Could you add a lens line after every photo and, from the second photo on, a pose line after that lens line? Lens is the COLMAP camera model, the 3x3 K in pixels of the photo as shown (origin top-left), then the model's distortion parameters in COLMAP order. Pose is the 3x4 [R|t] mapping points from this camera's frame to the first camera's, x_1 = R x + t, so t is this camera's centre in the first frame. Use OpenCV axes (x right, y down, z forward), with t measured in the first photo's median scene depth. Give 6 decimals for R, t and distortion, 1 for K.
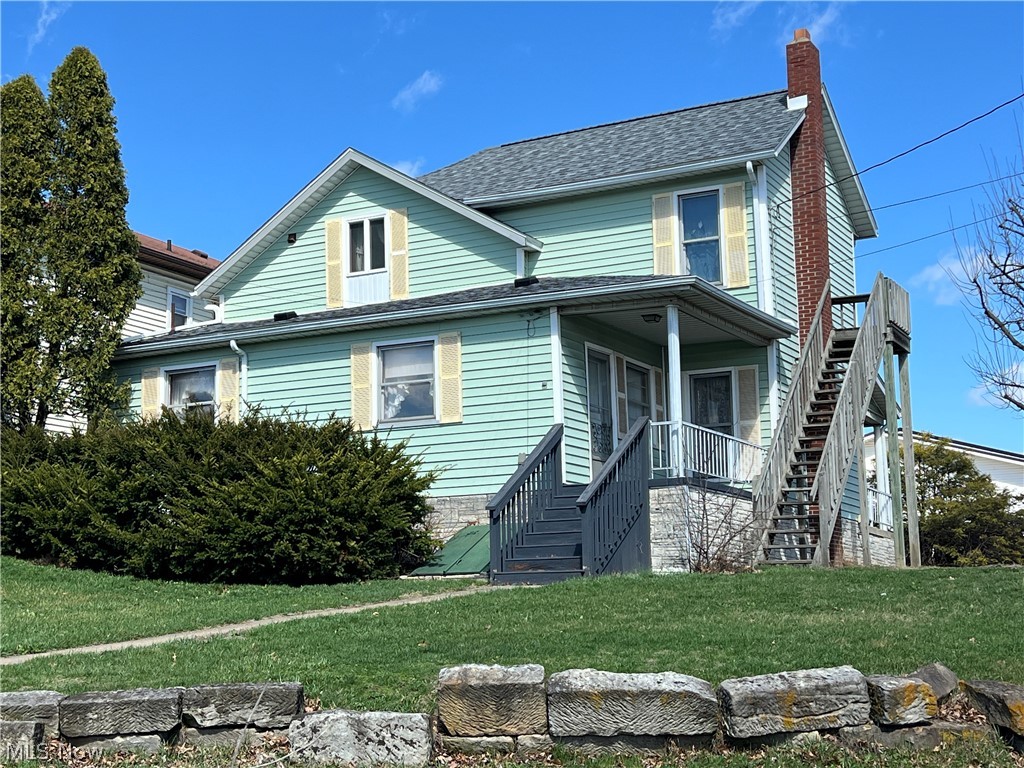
lens RADIAL K [[1567.7, 0, 507.4], [0, 1567.7, 373.4], [0, 0, 1]] dist [0.112064, 0.000000]
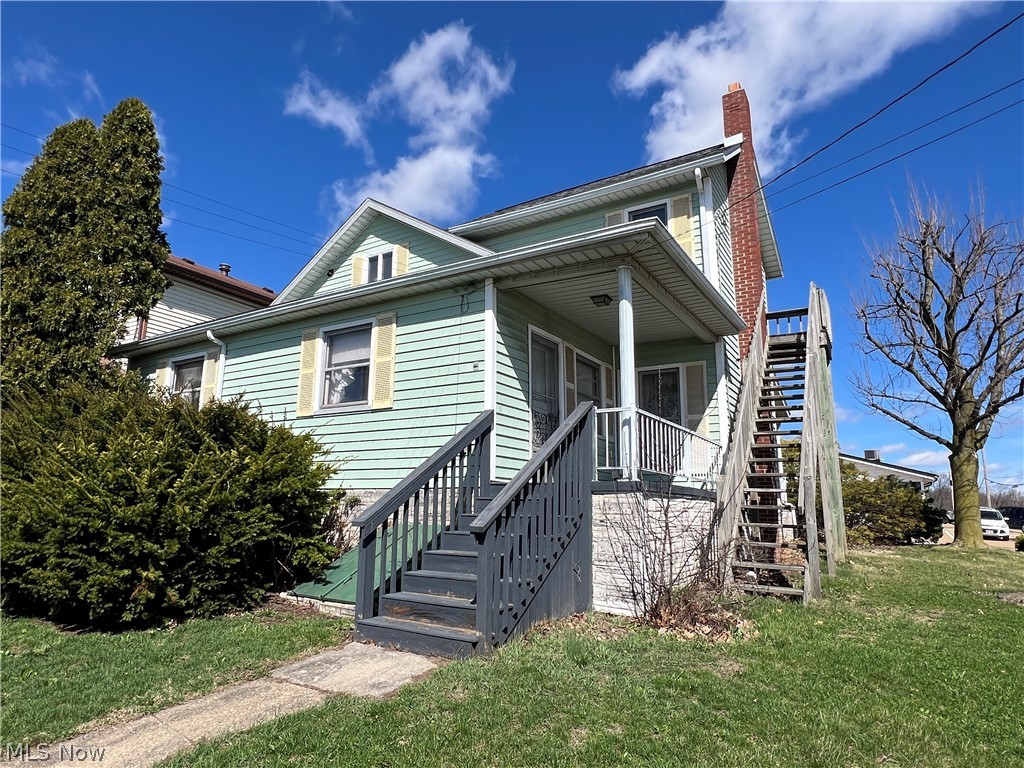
lens RADIAL K [[628.0, 0, 500.2], [0, 628.0, 379.7], [0, 0, 1]] dist [-0.004860, 0.001196]
pose [[0.996320, 0.013826, -0.084584, 0.062491], [-0.017113, 0.999121, -0.038258, 0.026318], [0.083981, 0.039564, 0.995682, 0.606981]]
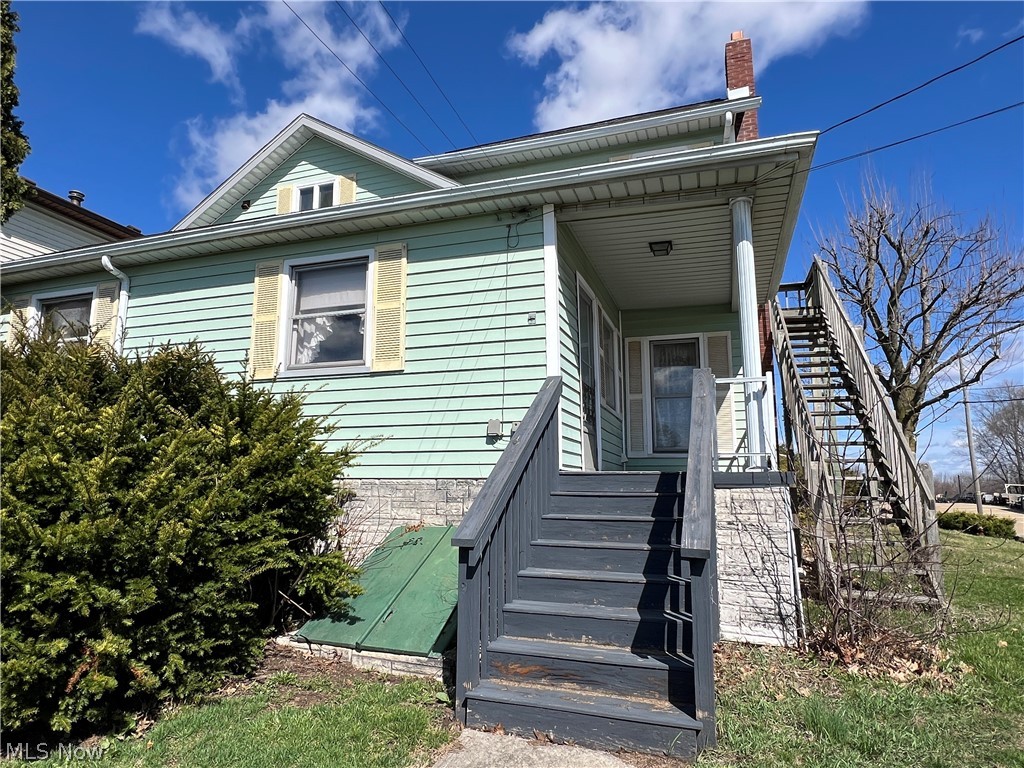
lens RADIAL K [[628.0, 0, 508.5], [0, 628.0, 383.1], [0, 0, 1]] dist [-0.004860, 0.001196]
pose [[0.988422, 0.046369, 0.144470, -0.021710], [-0.046372, 0.998919, -0.003350, 0.033730], [-0.144469, -0.003388, 0.989504, 0.687119]]
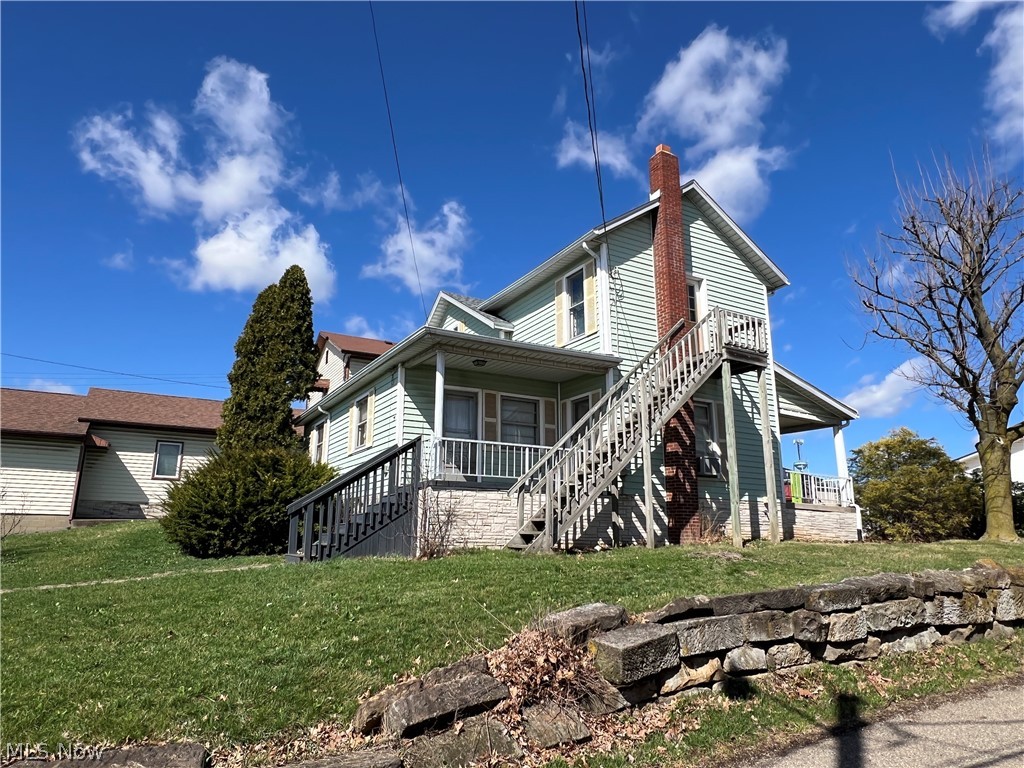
lens RADIAL K [[660.0, 0, 506.0], [0, 660.0, 385.7], [0, 0, 1]] dist [0.002796, -0.002476]
pose [[0.837898, -0.108969, -0.534838, 0.409317], [0.071867, 0.993364, -0.089800, 0.038488], [0.541074, 0.036806, 0.840169, 0.504794]]
